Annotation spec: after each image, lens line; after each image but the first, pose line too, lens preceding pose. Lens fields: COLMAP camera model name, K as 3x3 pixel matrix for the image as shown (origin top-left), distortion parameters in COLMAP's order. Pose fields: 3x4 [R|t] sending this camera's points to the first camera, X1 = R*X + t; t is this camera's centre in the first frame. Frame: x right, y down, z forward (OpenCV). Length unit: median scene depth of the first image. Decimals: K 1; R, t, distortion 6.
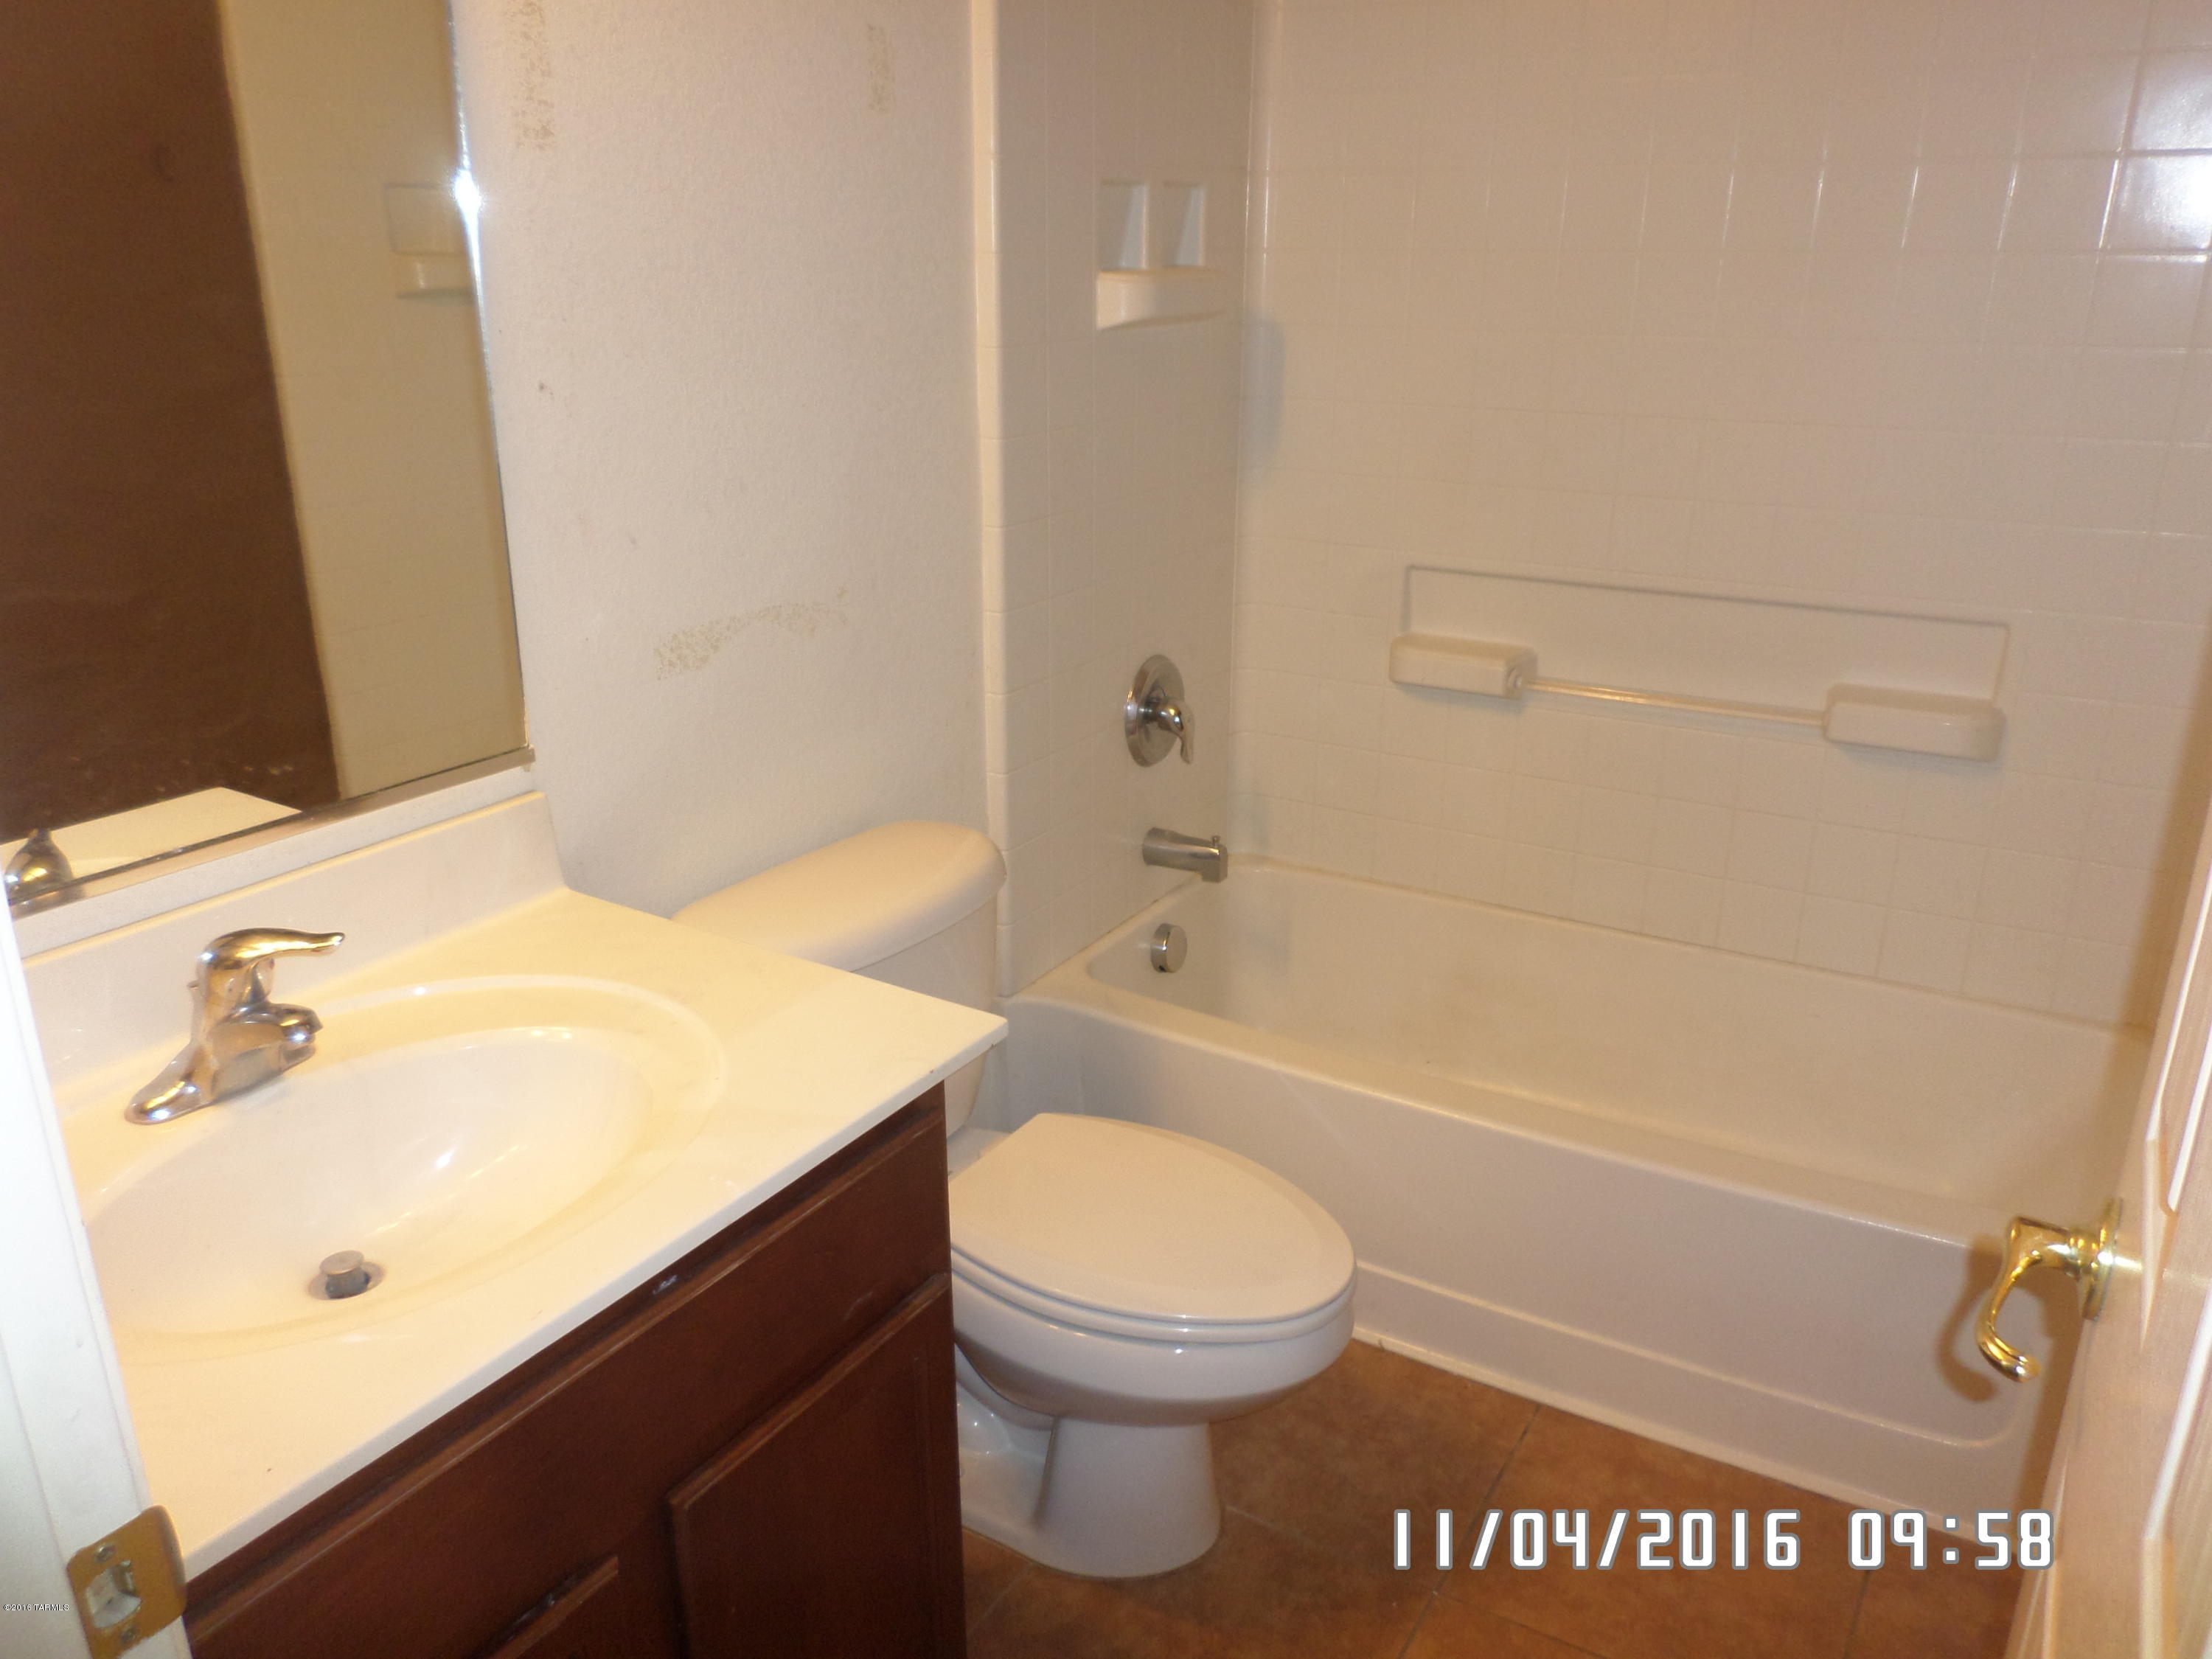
lens RADIAL K [[1679.2, 0, 1106.0], [0, 1679.2, 829.5], [0, 0, 1]] dist [0.010439, 0.011940]
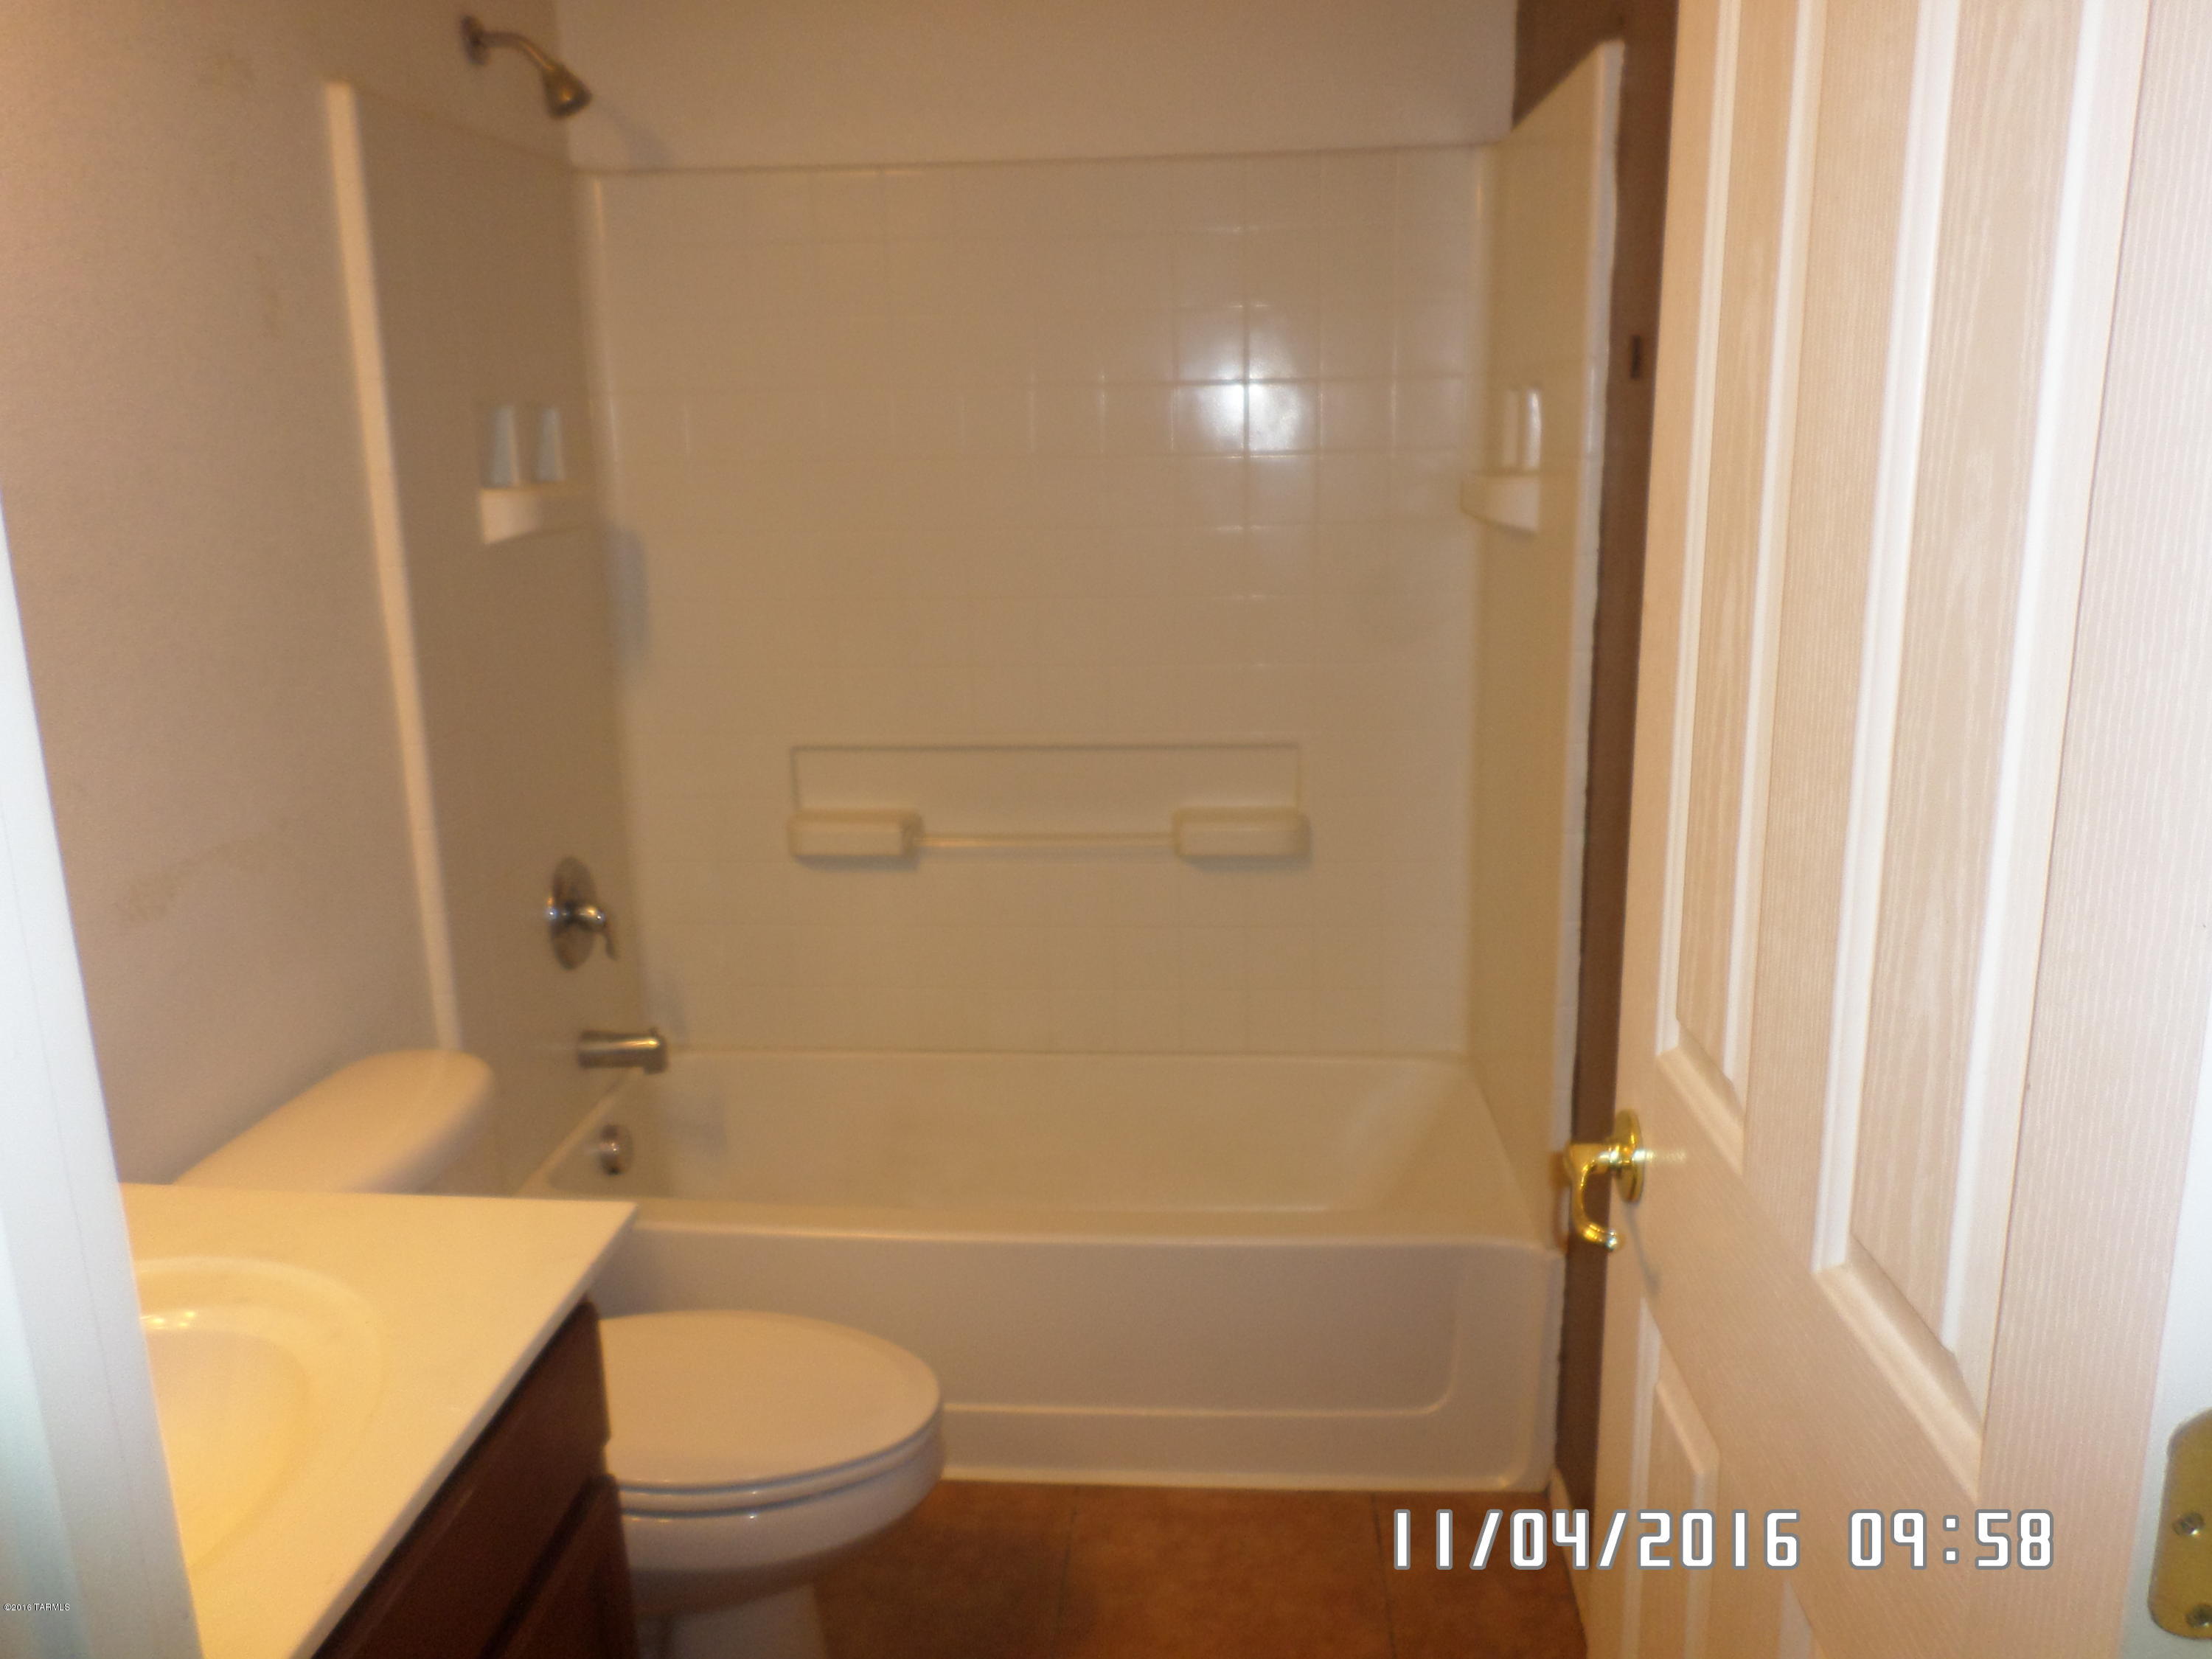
lens RADIAL K [[1669.7, 0, 1095.2], [0, 1669.7, 817.2], [0, 0, 1]] dist [0.015049, 0.002141]
pose [[0.899542, -0.113978, 0.421702, -0.105395], [0.163157, 0.983161, -0.082303, 0.005881], [-0.405220, 0.142839, 0.902991, -0.030663]]
